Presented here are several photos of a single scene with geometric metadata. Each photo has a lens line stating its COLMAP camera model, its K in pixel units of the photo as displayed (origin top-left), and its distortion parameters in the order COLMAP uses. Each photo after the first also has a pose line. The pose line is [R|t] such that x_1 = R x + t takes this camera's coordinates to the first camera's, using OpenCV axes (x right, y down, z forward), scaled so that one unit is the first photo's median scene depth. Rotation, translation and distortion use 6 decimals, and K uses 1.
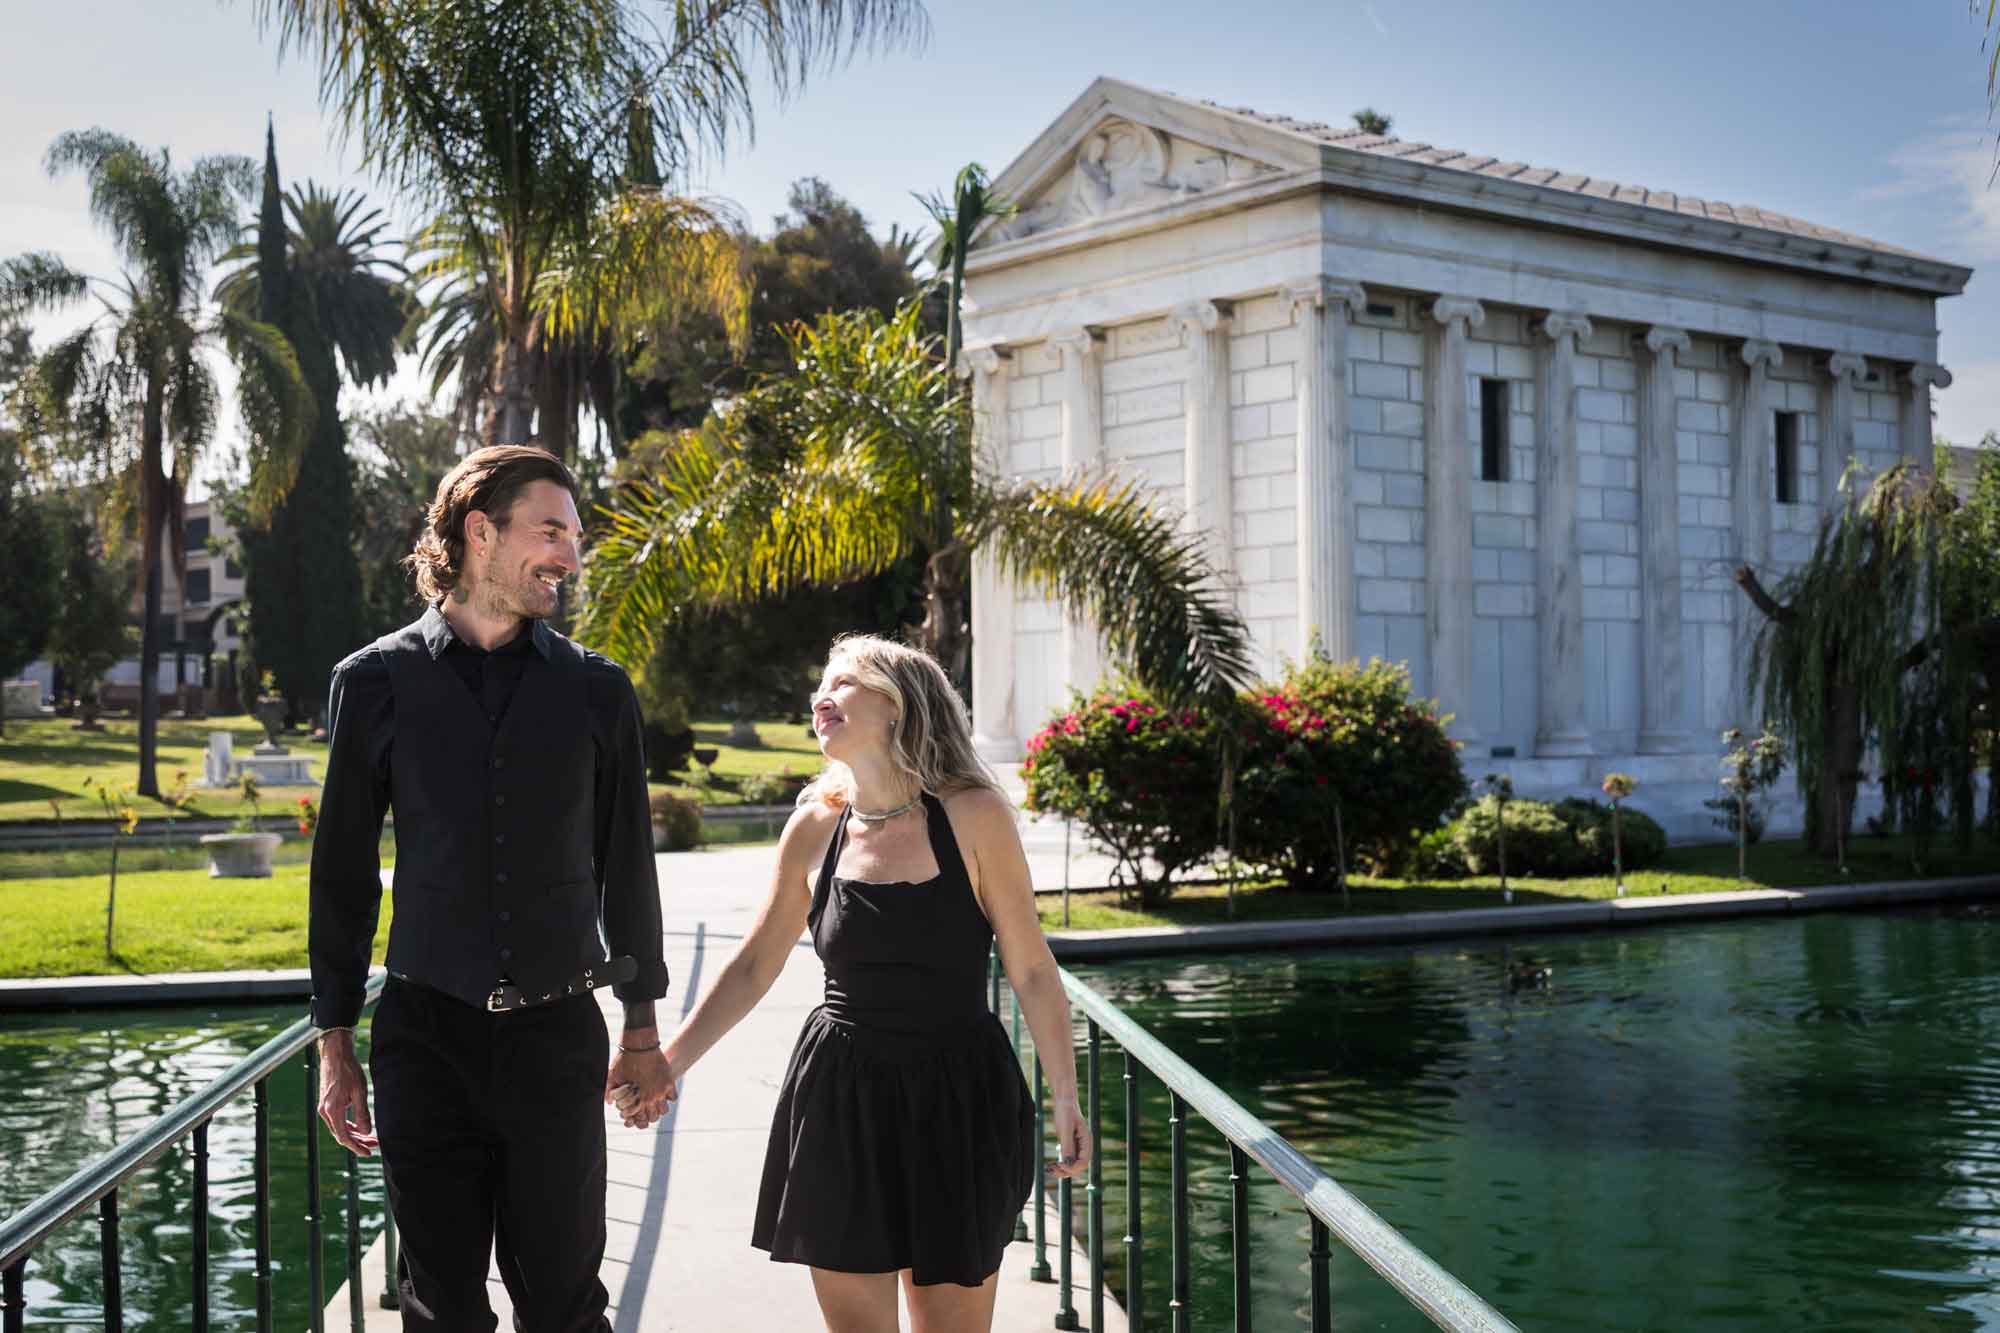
lens RADIAL K [[2695.5, 0, 1010.2], [0, 2695.5, 717.3], [0, 0, 1]] dist [-0.041859, 0.004336]
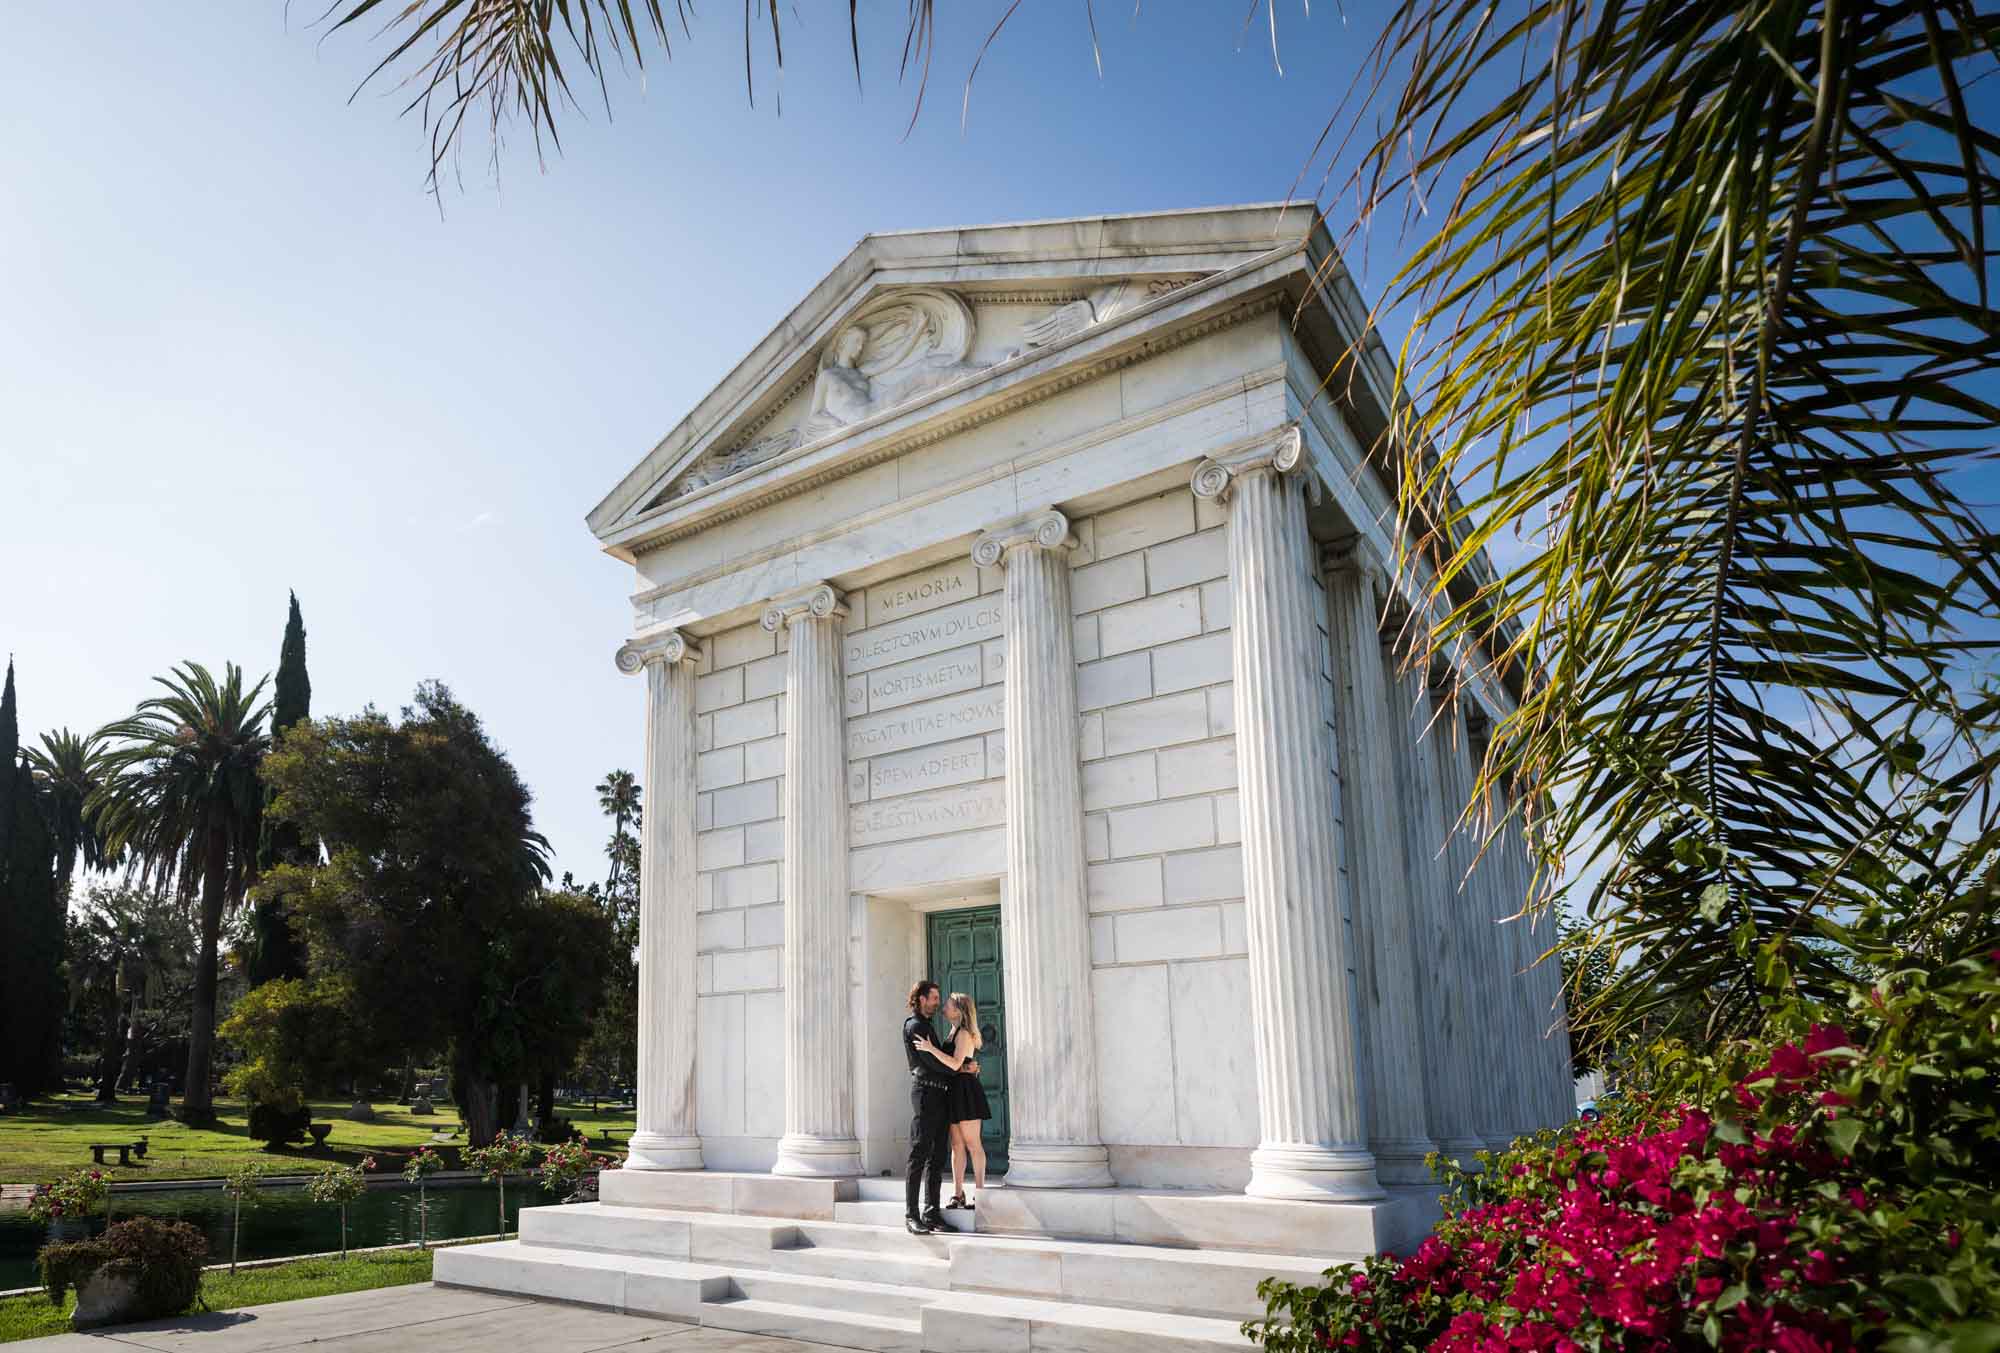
lens RADIAL K [[1140.3, 0, 868.1], [0, 1140.3, 970.0], [0, 0, 1]] dist [0.002965, -0.000301]
pose [[0.954368, 0.049834, 0.294445, -0.051504], [-0.015215, 0.992812, -0.118714, -0.001376], [-0.298244, 0.108817, 0.948266, 0.753229]]
